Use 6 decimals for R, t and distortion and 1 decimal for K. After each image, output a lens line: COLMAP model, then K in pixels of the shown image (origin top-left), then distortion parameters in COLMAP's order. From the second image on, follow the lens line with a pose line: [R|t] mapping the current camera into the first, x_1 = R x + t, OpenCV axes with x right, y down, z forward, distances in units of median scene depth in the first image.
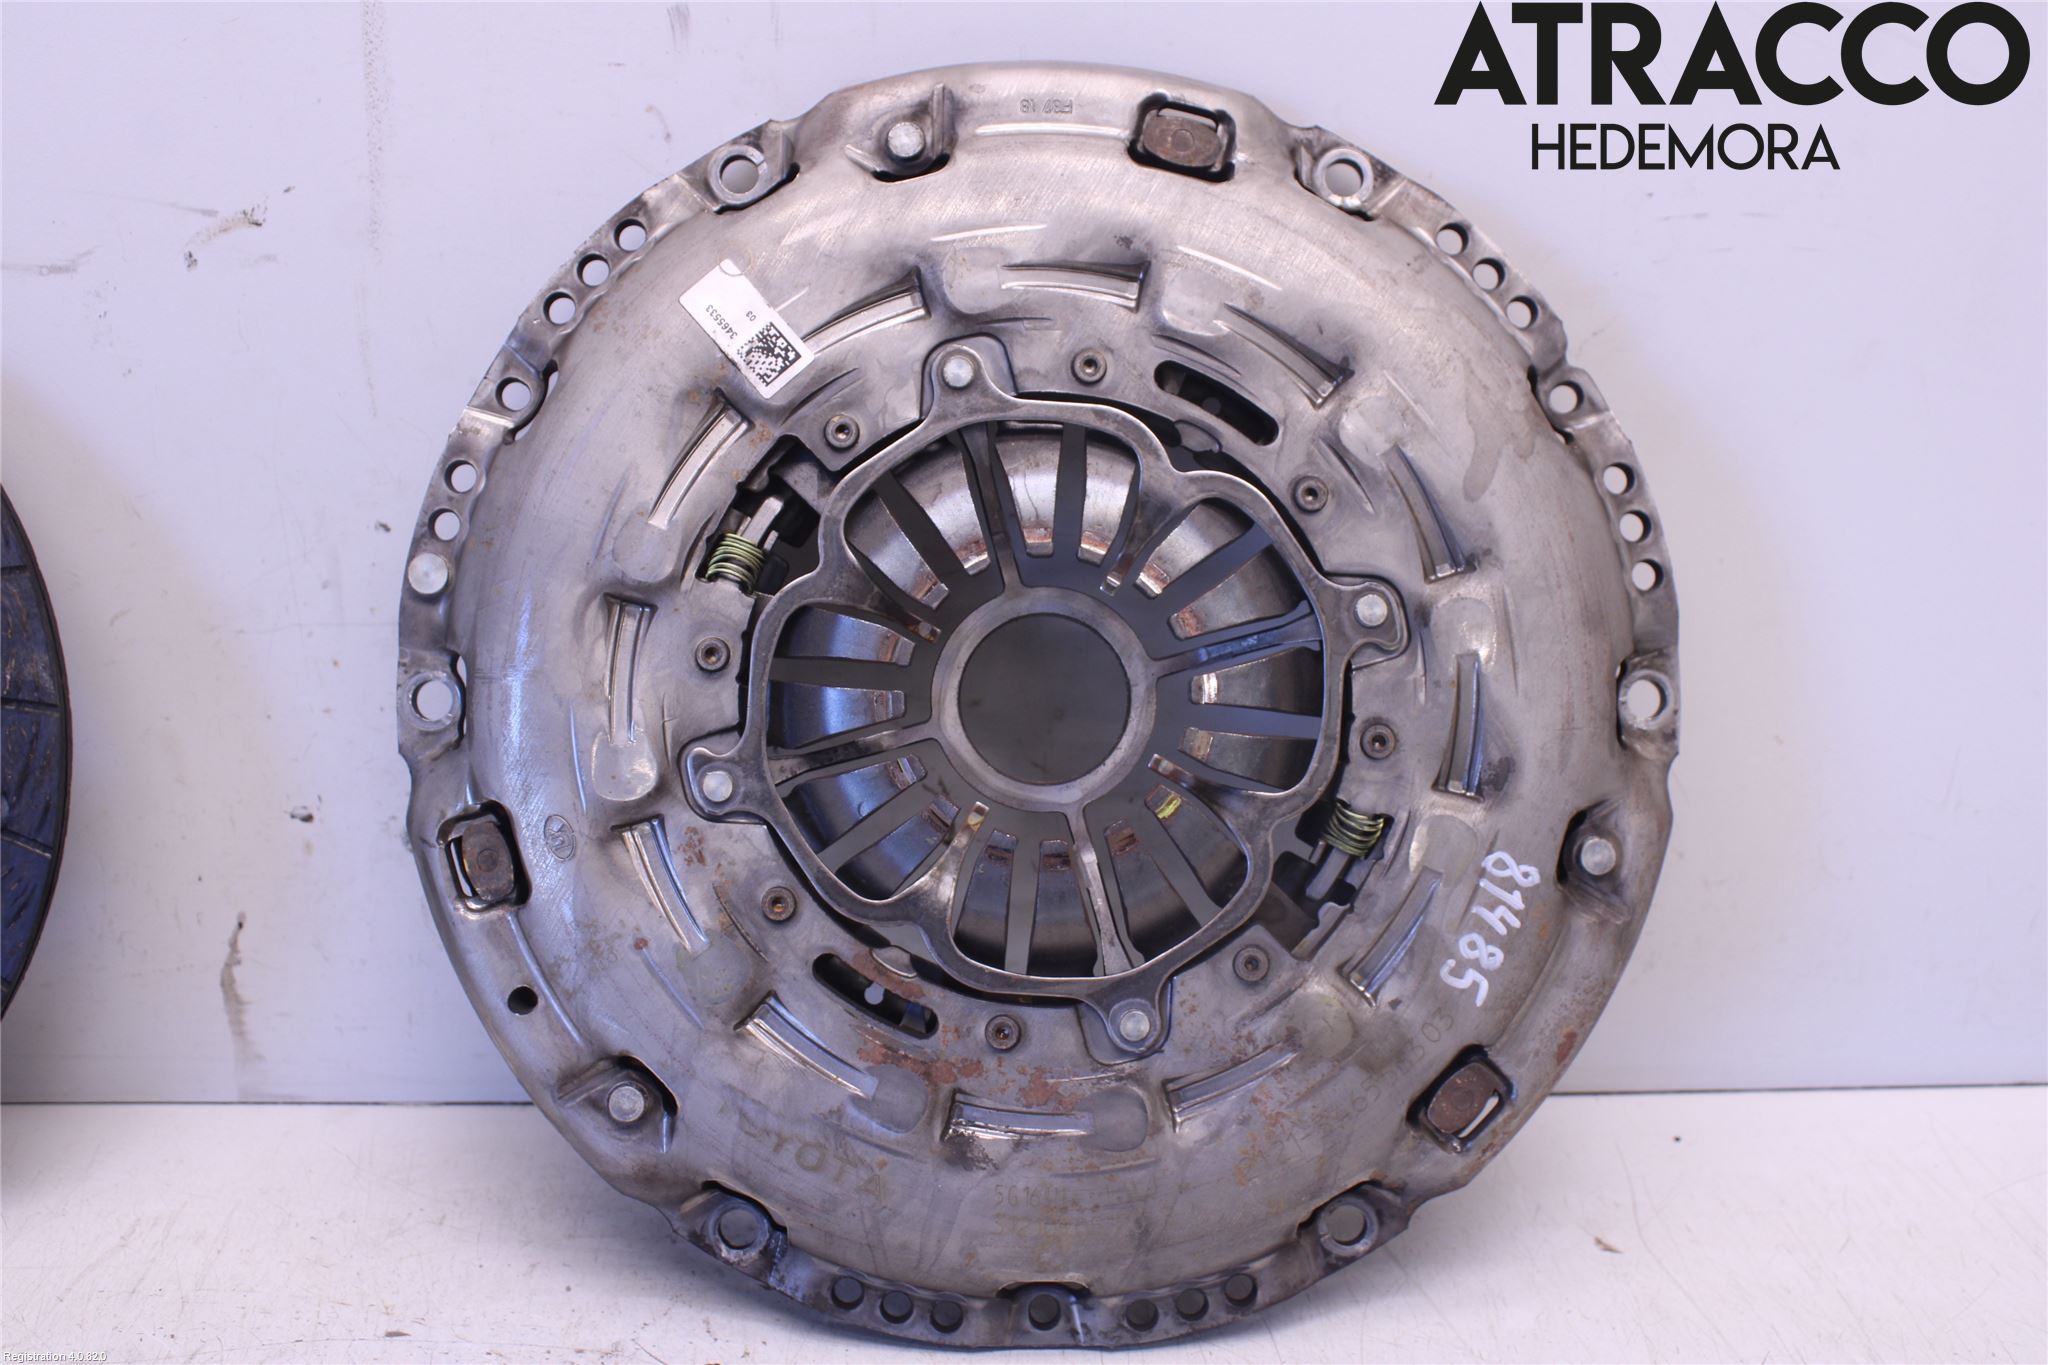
lens RADIAL K [[2207.6, 0, 1034.0], [0, 2207.6, 677.2], [0, 0, 1]] dist [-0.034423, 0.000000]
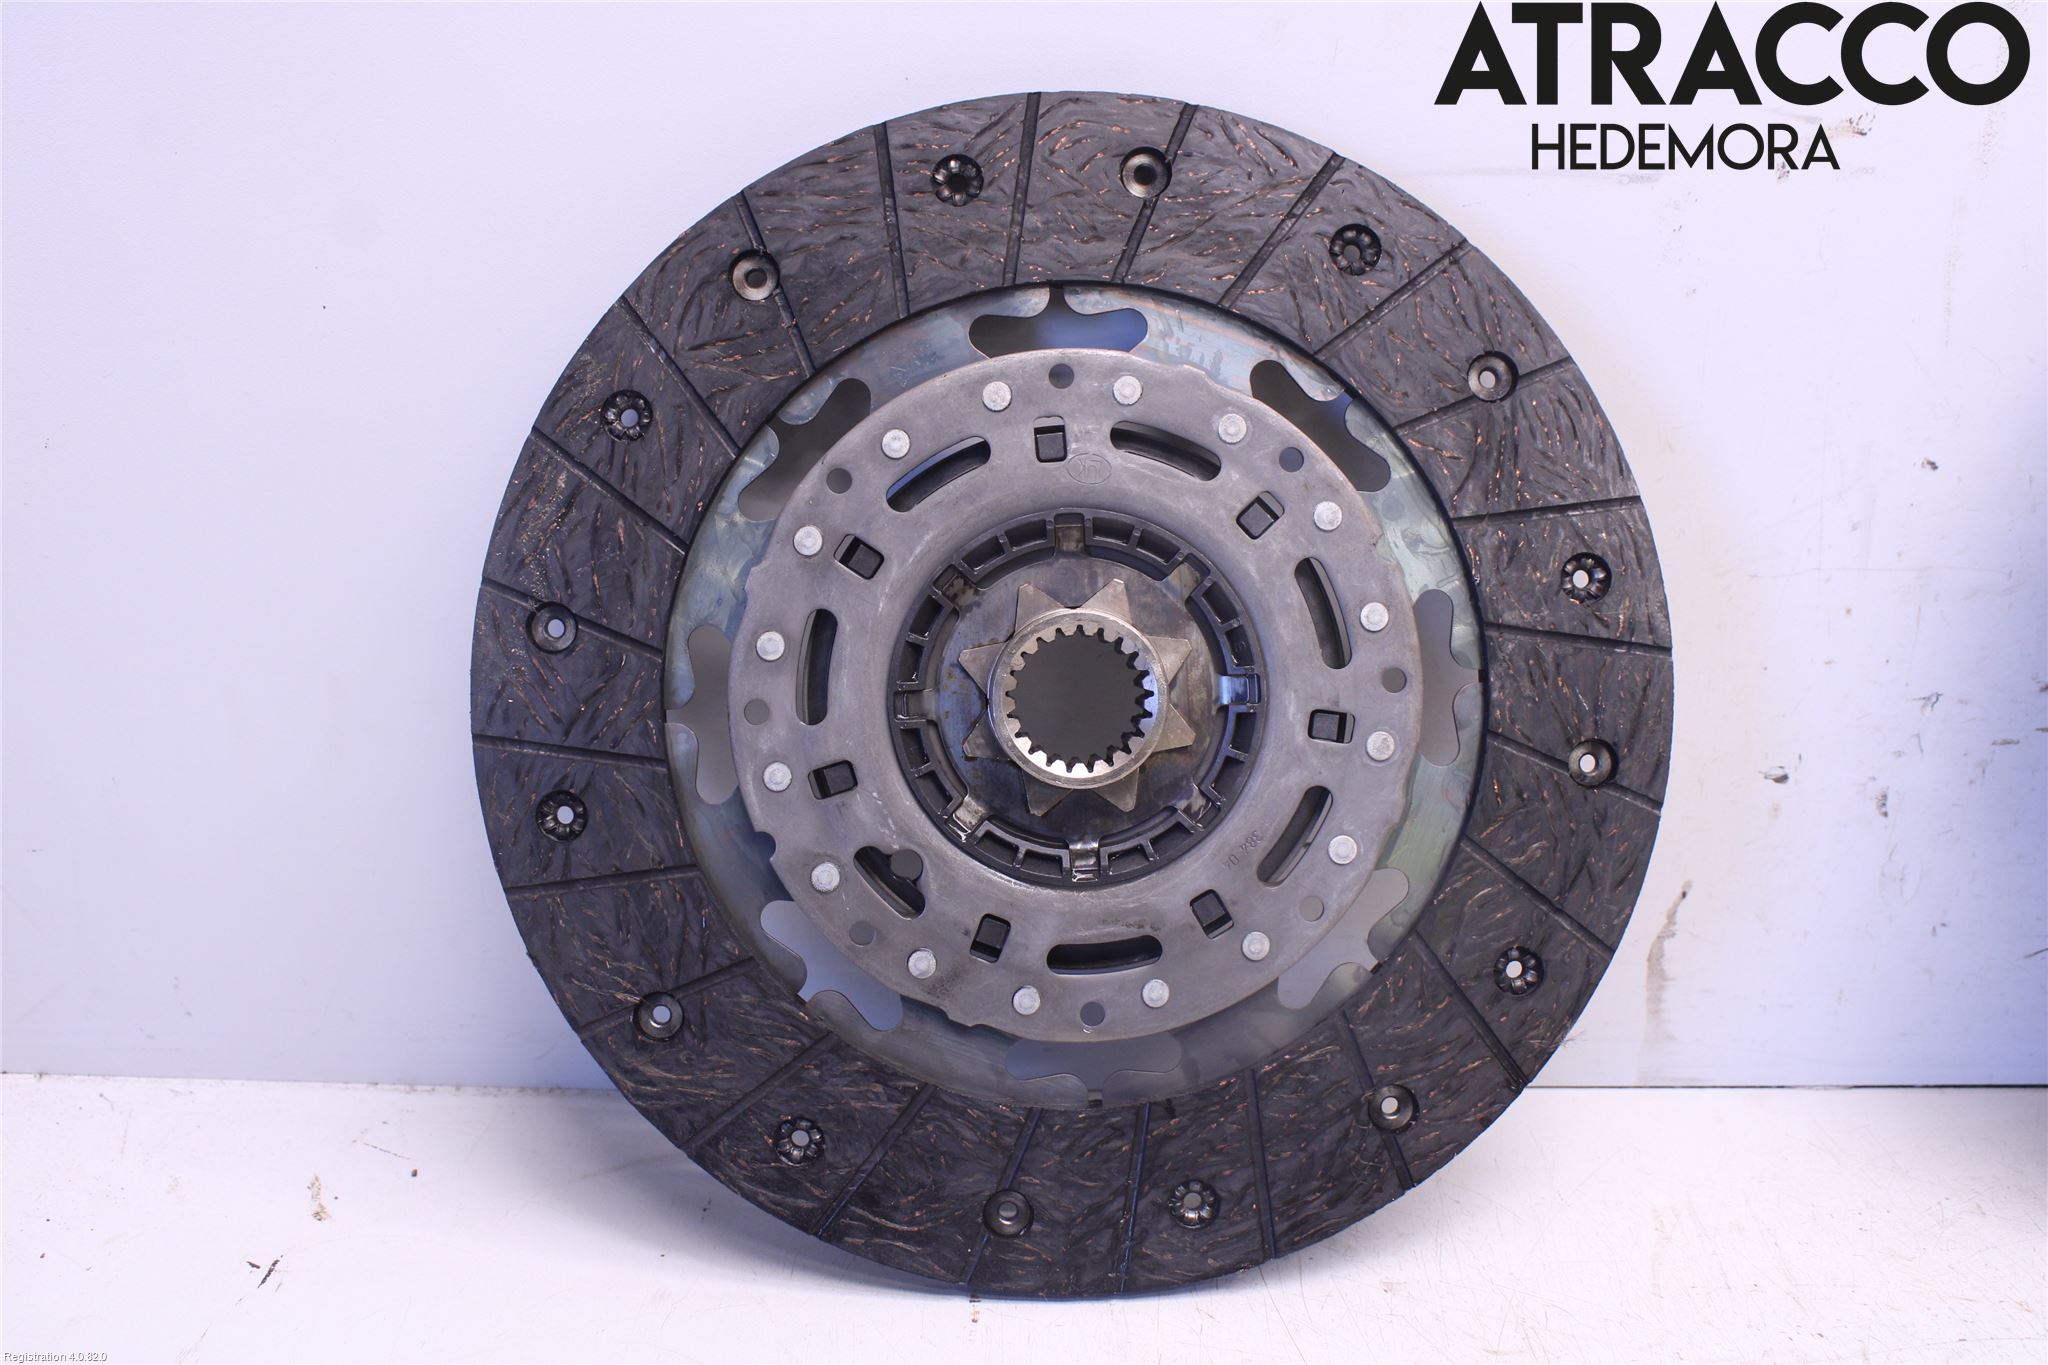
lens RADIAL K [[2121.6, 0, 1015.1], [0, 2121.6, 683.0], [0, 0, 1]] dist [0.029814, 0.000000]
pose [[0.997871, 0.007586, 0.064777, -0.769362], [-0.006813, 0.999903, -0.012141, 0.039517], [-0.064862, 0.011674, 0.997826, 0.127484]]
